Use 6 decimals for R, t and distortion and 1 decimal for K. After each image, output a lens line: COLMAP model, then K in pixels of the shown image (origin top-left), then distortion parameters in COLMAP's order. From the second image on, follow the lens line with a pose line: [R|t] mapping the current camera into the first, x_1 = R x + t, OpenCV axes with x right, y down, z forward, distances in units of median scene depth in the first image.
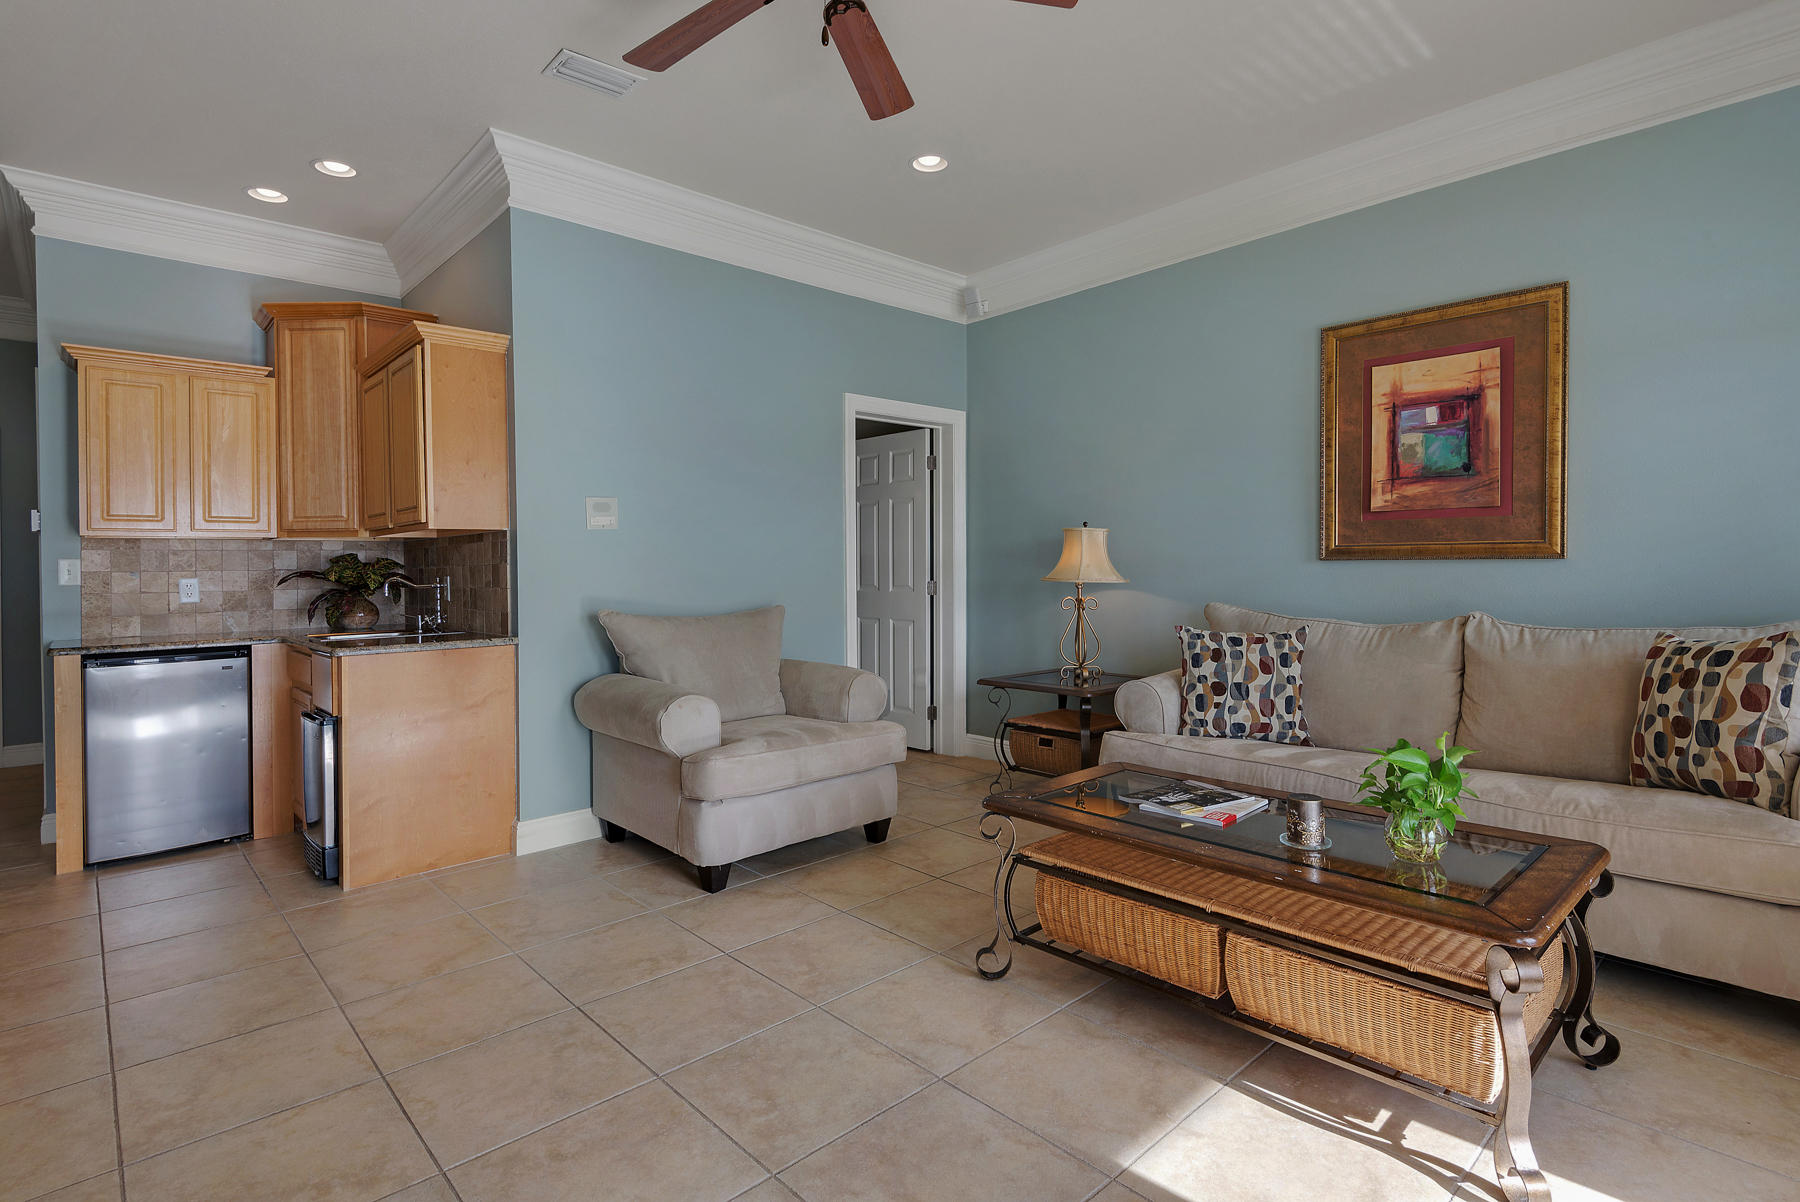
lens RADIAL K [[857.8, 0, 903.1], [0, 857.8, 589.1], [0, 0, 1]] dist [0.001206, -0.000155]
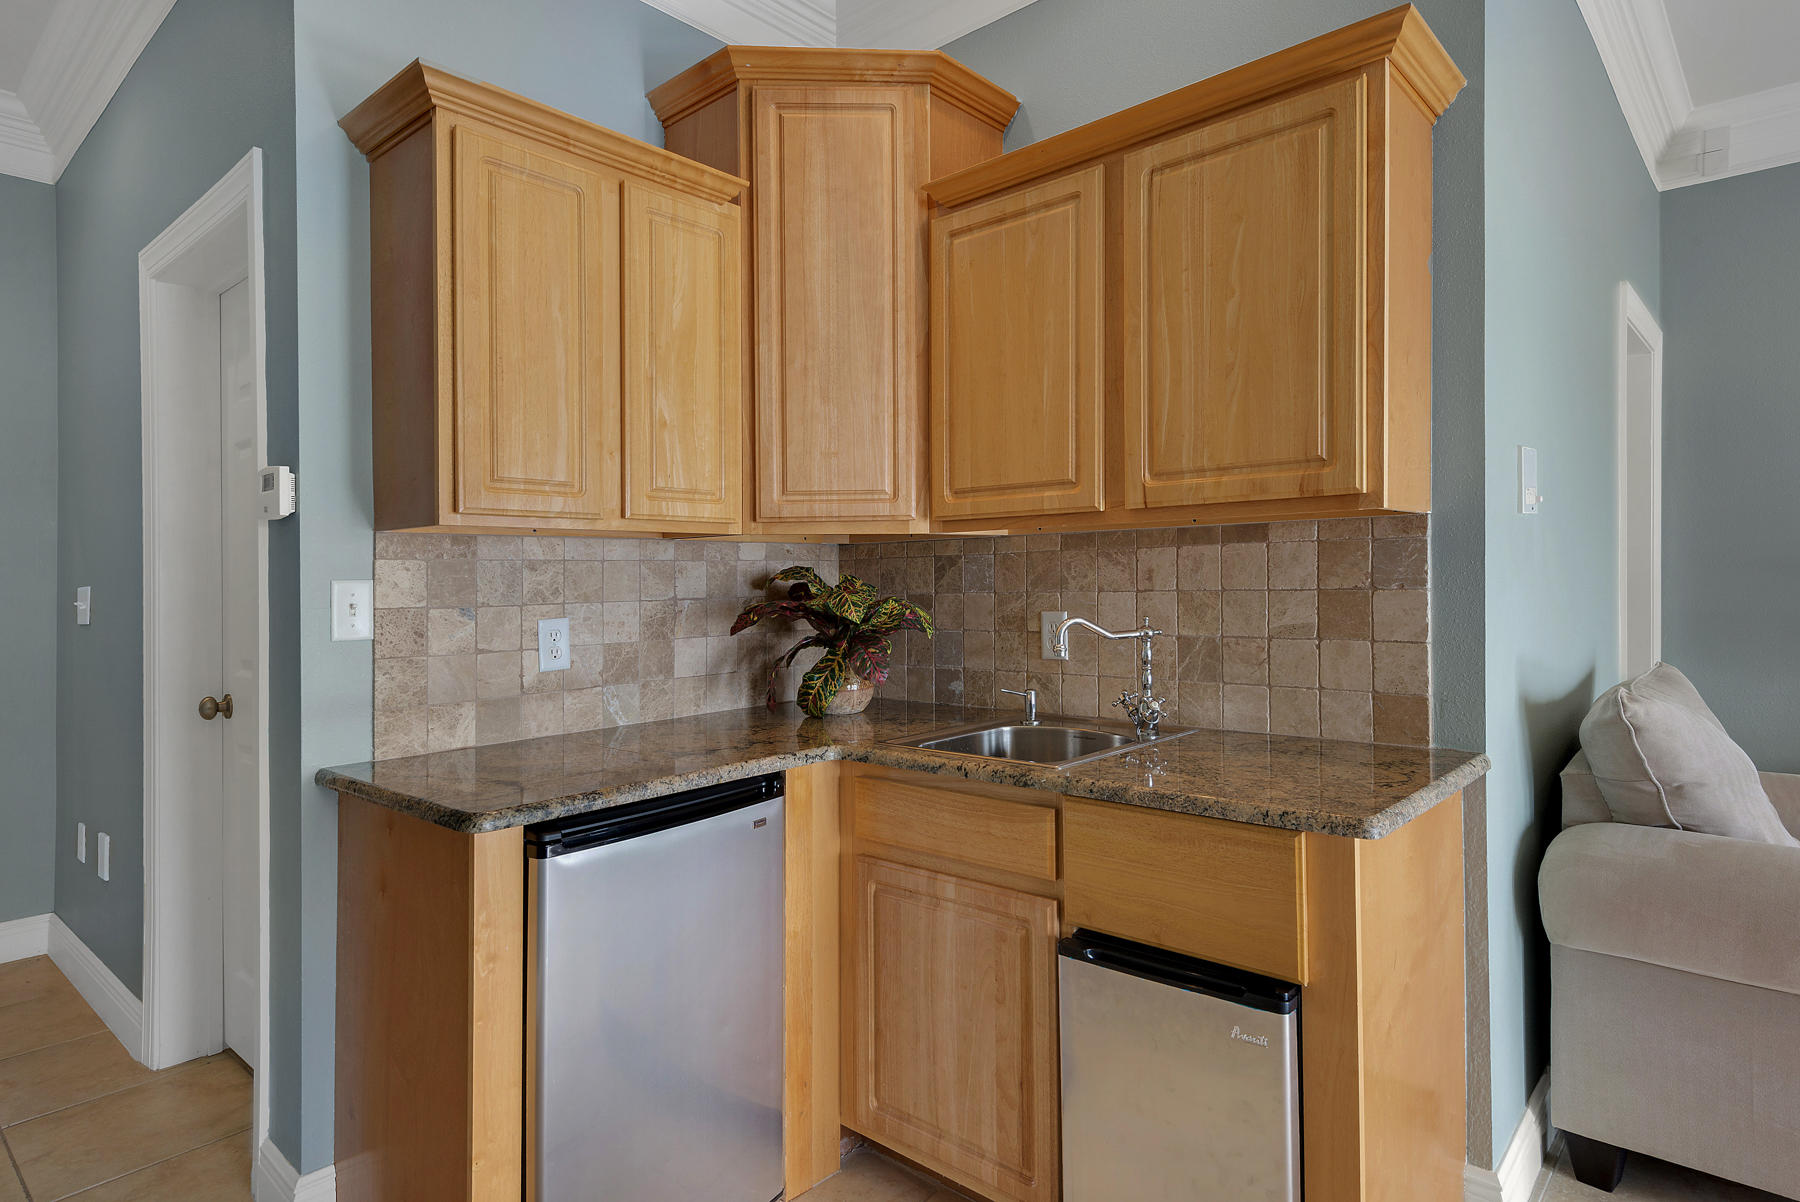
lens RADIAL K [[935.5, 0, 897.2], [0, 935.5, 601.9], [0, 0, 1]] dist [0.018862, -0.002697]
pose [[0.994915, -0.006849, 0.100490, -0.702808], [0.007014, 0.999975, -0.001298, -0.020569], [-0.100479, 0.001996, 0.994937, 0.465590]]
